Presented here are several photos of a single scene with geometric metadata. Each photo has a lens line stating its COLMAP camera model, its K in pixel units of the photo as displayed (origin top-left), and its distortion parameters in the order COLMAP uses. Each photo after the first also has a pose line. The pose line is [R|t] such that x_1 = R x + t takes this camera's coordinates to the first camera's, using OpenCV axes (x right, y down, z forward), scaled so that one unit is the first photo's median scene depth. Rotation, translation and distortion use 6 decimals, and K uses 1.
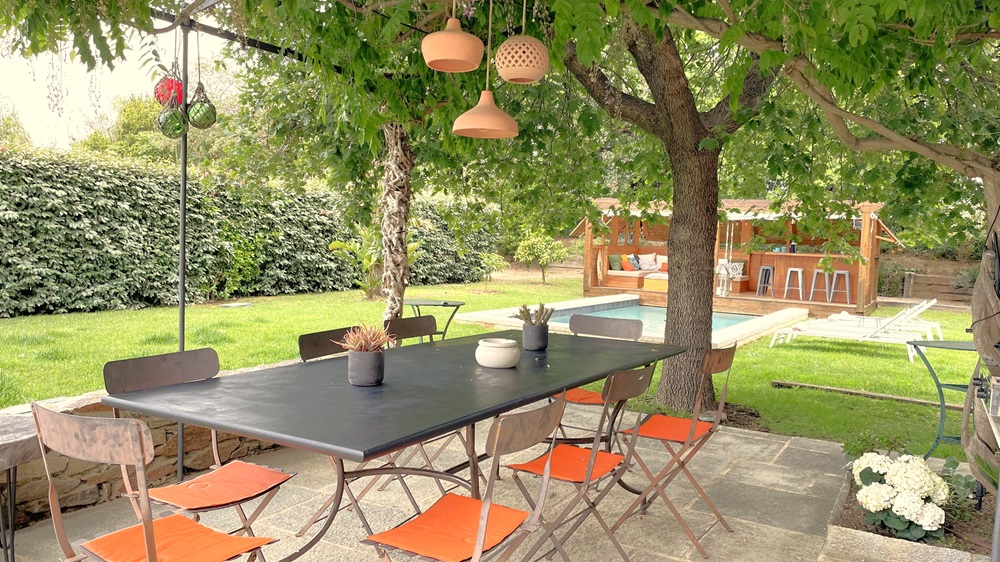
lens RADIAL K [[691.5, 0, 500.0], [0, 691.5, 281.0], [0, 0, 1]] dist [0.007296, 0.000607]
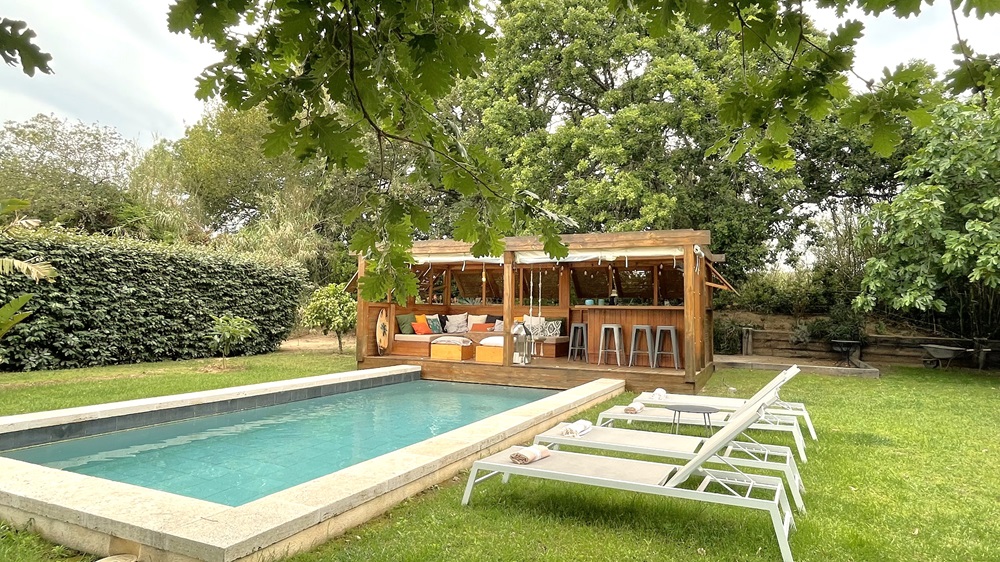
lens RADIAL K [[568.0, 0, 500.0], [0, 568.0, 281.0], [0, 0, 1]] dist [0.015729, 0.000035]
pose [[0.991228, -0.016222, 0.131163, 0.190352], [0.031060, 0.993235, -0.111890, 0.000278], [-0.128460, 0.114982, 0.985026, 0.329881]]
